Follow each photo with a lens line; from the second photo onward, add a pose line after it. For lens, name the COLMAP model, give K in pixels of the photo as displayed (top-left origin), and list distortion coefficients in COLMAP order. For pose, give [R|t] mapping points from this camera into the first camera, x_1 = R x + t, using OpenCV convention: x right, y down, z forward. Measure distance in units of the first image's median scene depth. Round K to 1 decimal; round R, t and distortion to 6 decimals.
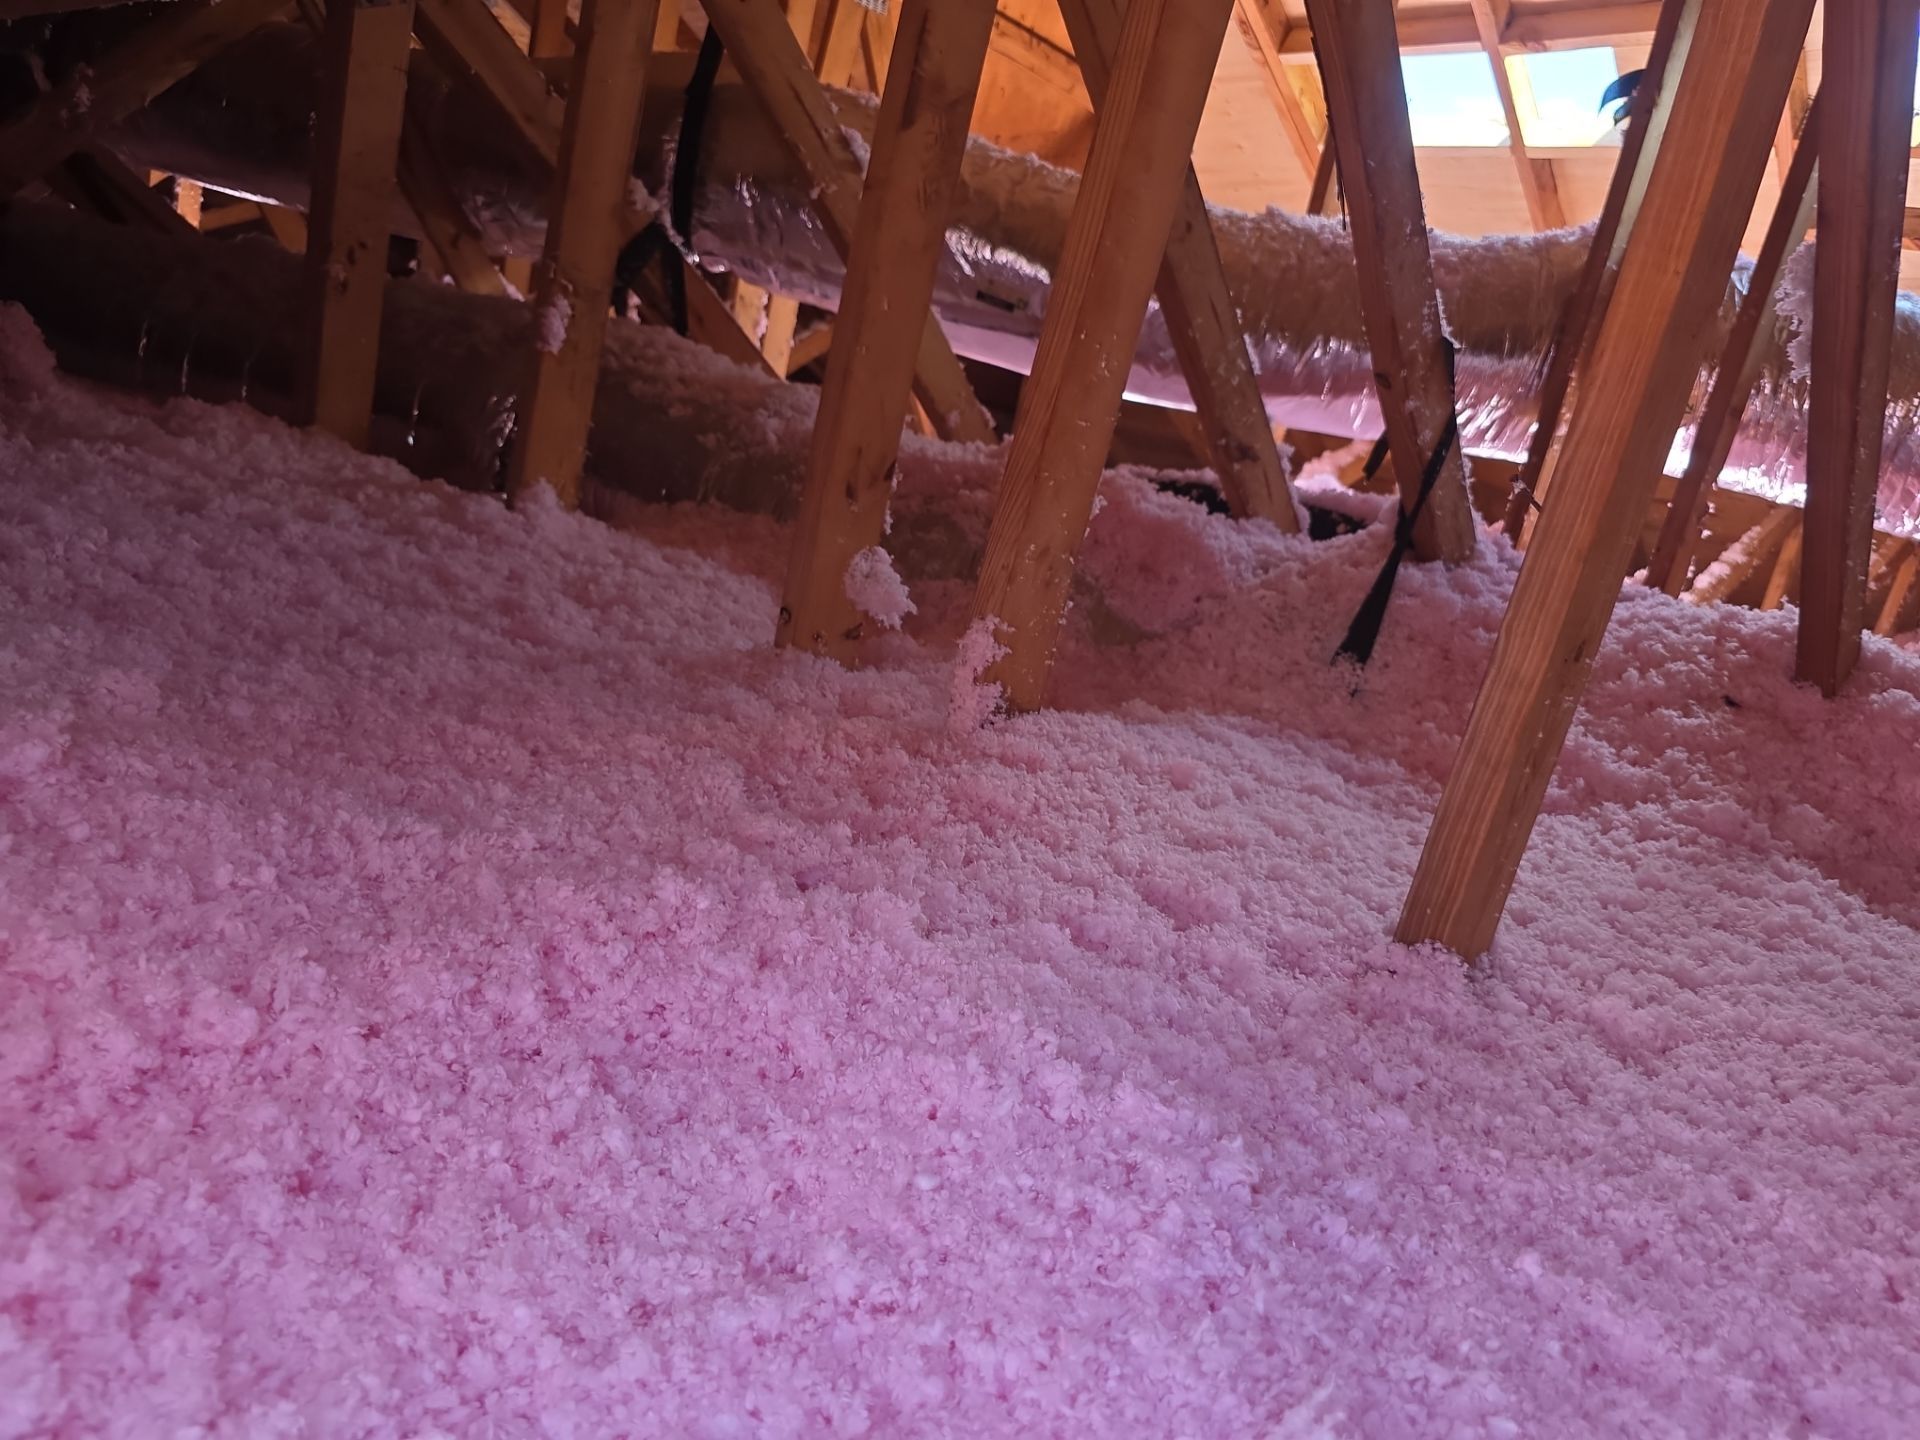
lens RADIAL K [[1346.0, 0, 960.0], [0, 1346.0, 720.0], [0, 0, 1]] dist [0.062726, -0.055280]
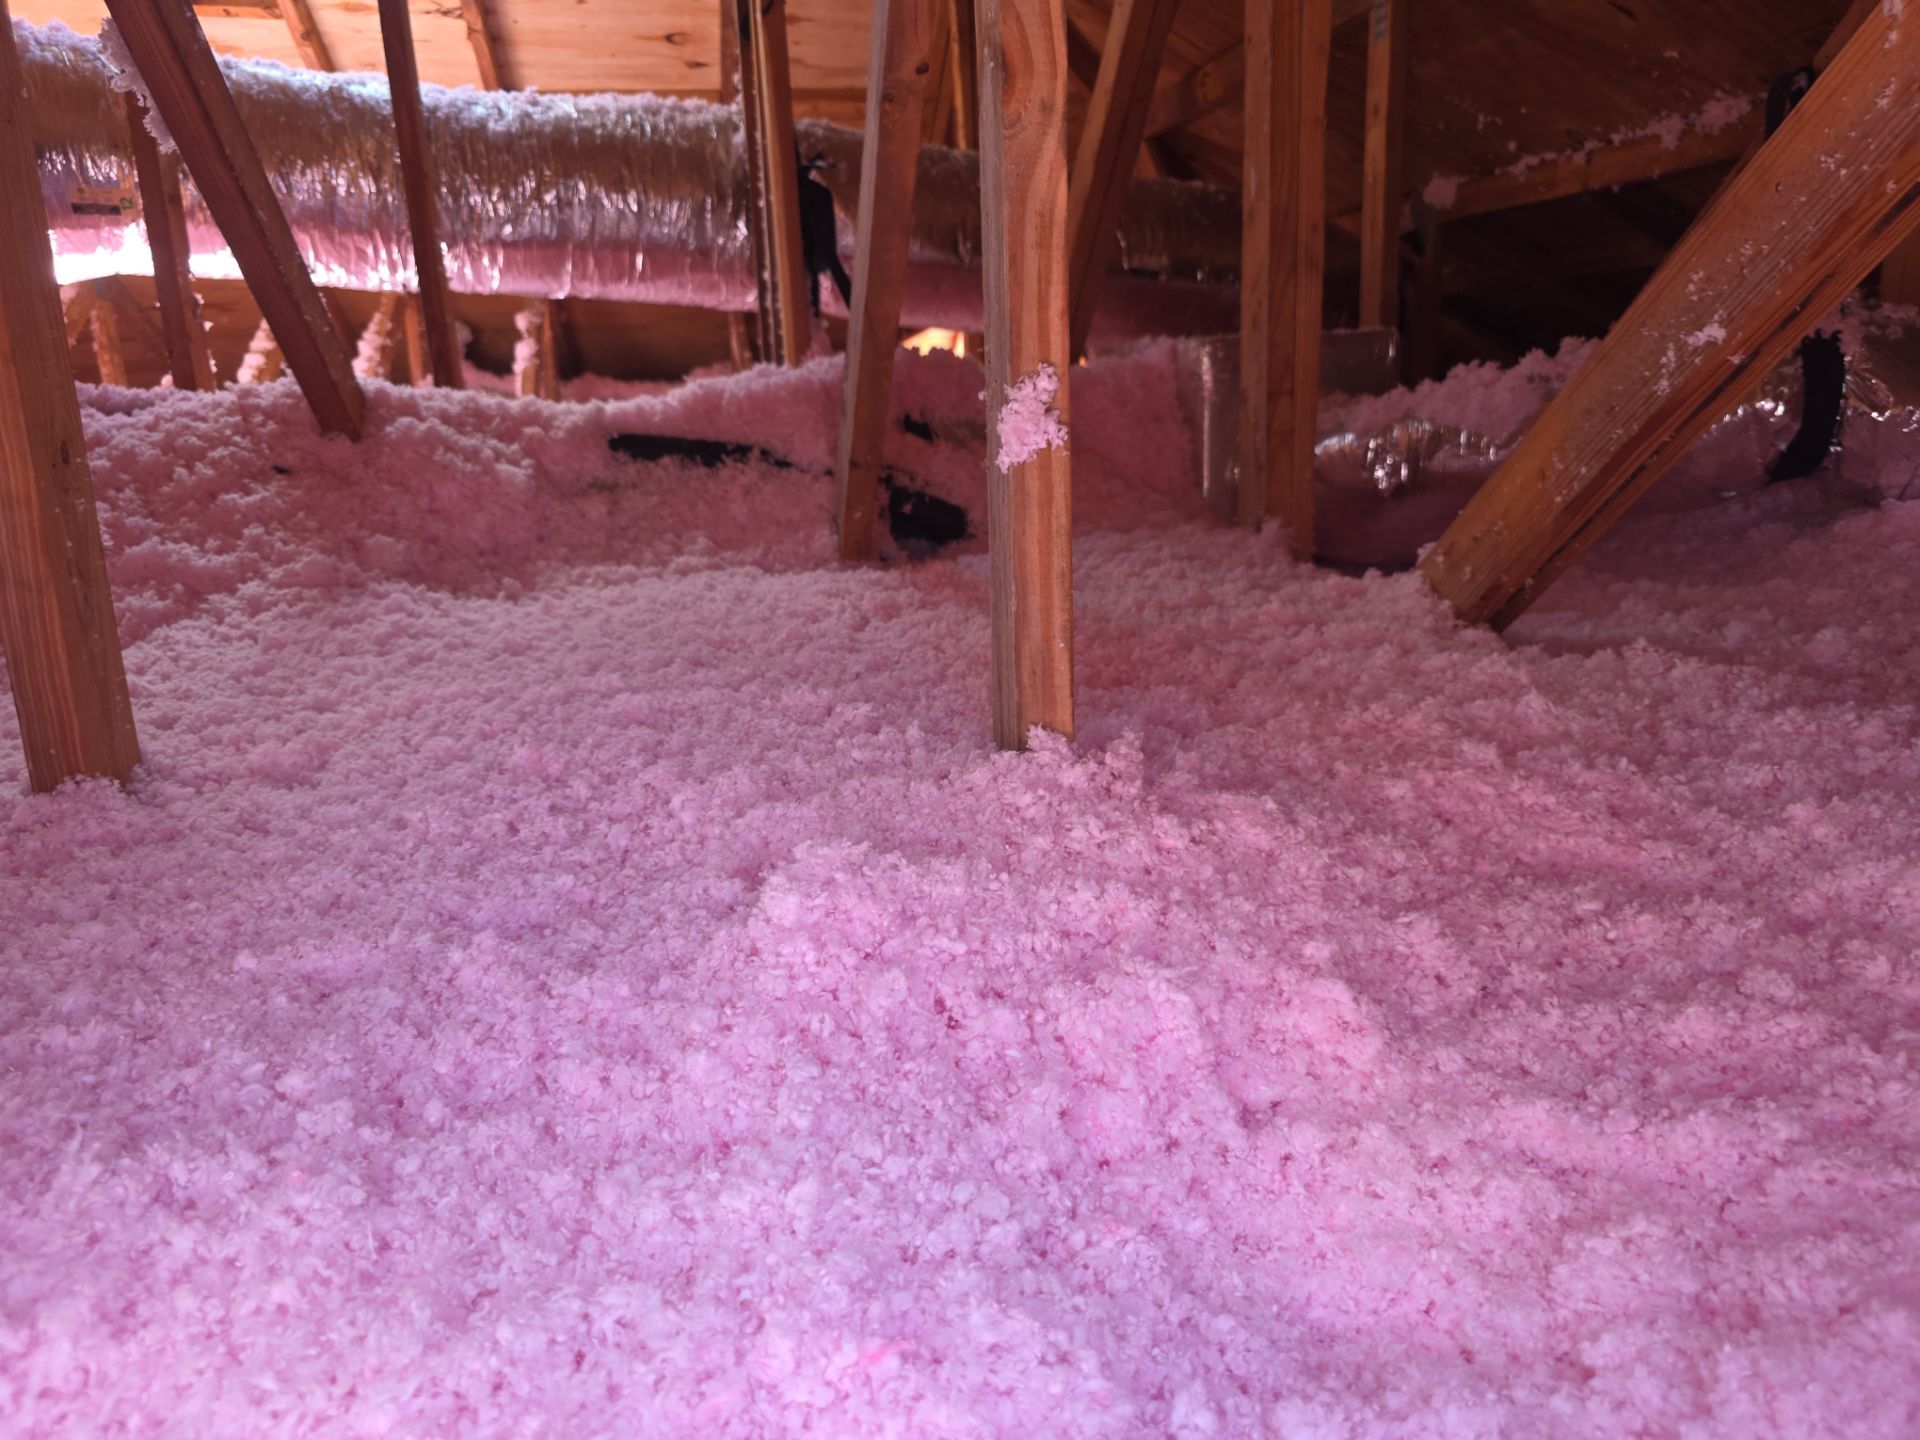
lens RADIAL K [[1346.0, 0, 960.0], [0, 1346.0, 720.0], [0, 0, 1]] dist [0.062726, -0.055280]
pose [[0.549709, -0.433407, 0.714128, 0.006504], [0.333311, 0.897678, 0.288234, 0.037997], [-0.765979, 0.079582, 0.637921, -0.095116]]
